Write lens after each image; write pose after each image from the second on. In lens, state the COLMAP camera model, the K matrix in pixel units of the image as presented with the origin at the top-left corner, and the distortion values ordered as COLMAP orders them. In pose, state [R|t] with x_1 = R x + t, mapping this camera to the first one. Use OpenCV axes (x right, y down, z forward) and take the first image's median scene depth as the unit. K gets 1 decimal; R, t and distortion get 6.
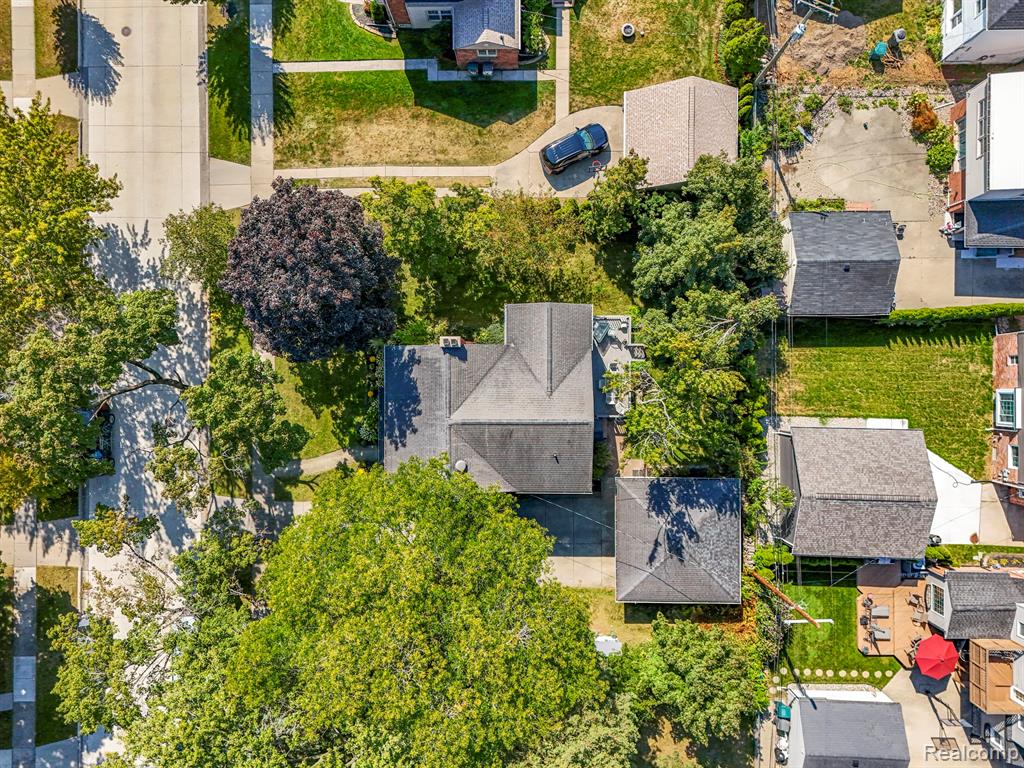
lens RADIAL K [[738.3, 0, 513.8], [0, 738.3, 384.5], [0, 0, 1]] dist [0.013335, -0.006859]
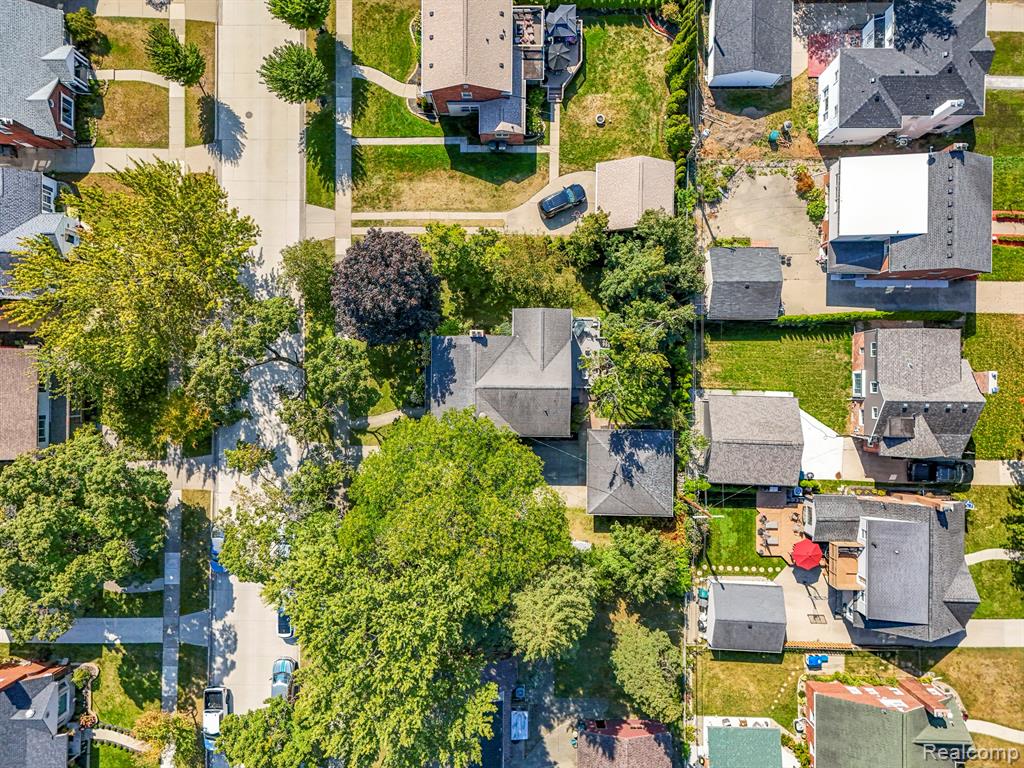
lens RADIAL K [[738.3, 0, 512.1], [0, 738.3, 383.4], [0, 0, 1]] dist [0.013335, -0.006859]
pose [[0.999930, 0.010607, -0.005303, -0.003610], [-0.010645, 0.999917, -0.007214, 0.046798], [0.005226, 0.007269, 0.999960, -0.434993]]
